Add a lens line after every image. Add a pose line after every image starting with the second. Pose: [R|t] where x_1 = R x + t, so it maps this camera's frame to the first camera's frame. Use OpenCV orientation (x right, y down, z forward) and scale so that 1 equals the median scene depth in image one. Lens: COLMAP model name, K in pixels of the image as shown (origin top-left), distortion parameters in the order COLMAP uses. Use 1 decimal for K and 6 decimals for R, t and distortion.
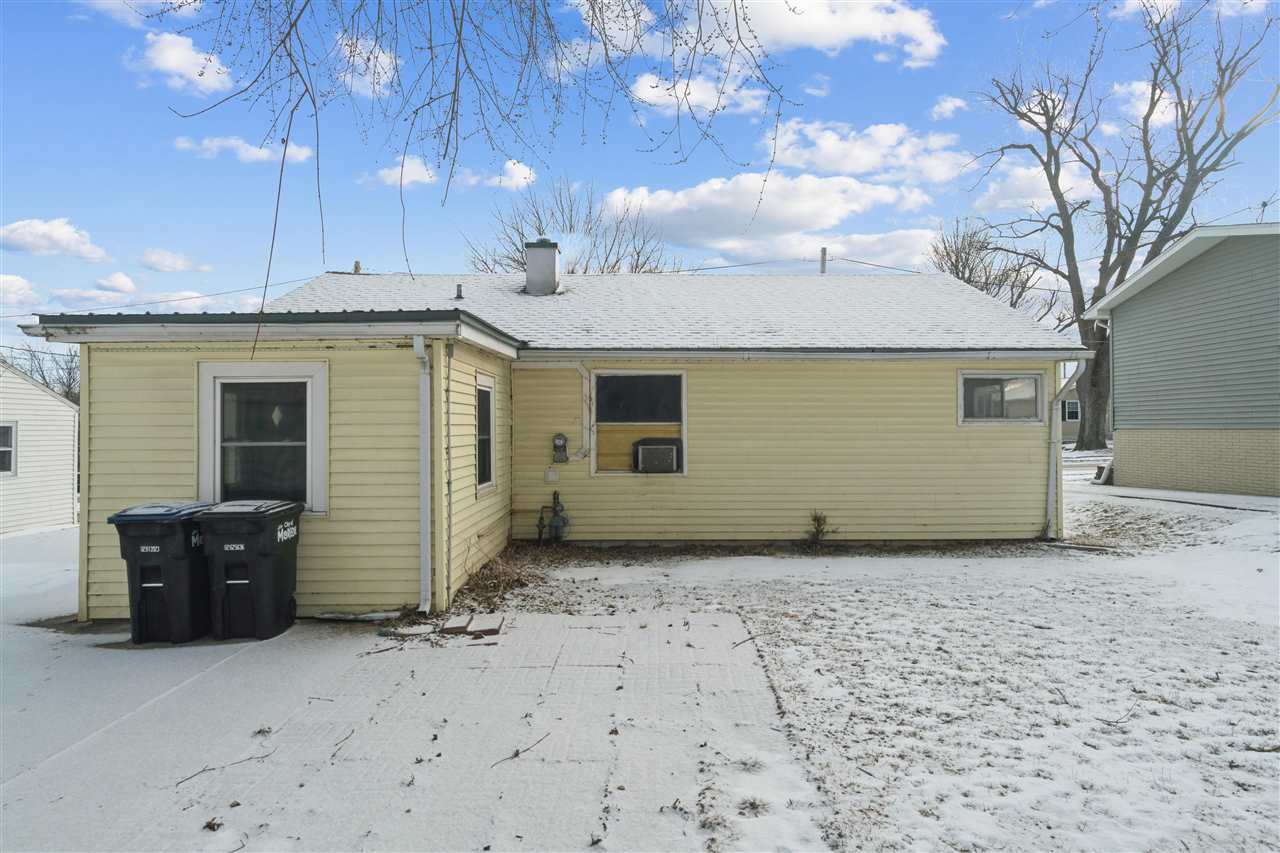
lens RADIAL K [[767.1, 0, 640.0], [0, 767.1, 426.5], [0, 0, 1]] dist [-0.020548, 0.000039]
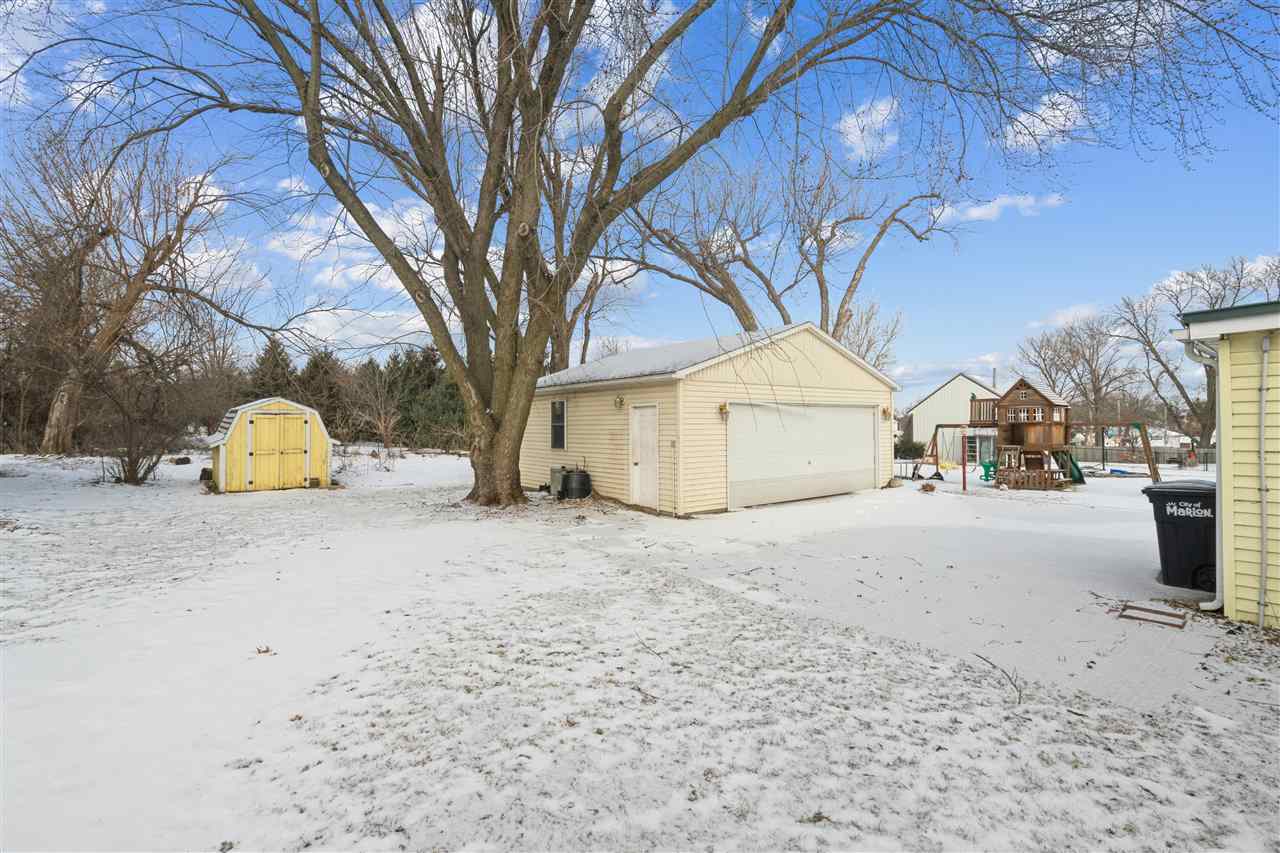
lens RADIAL K [[576.4, 0, 643.1], [0, 576.4, 425.7], [0, 0, 1]] dist [-0.002448, 0.000511]
pose [[-0.783420, 0.001692, -0.621490, 1.160690], [0.003228, 0.999994, -0.001348, -0.015496], [0.621484, -0.003062, -0.783421, 1.653856]]
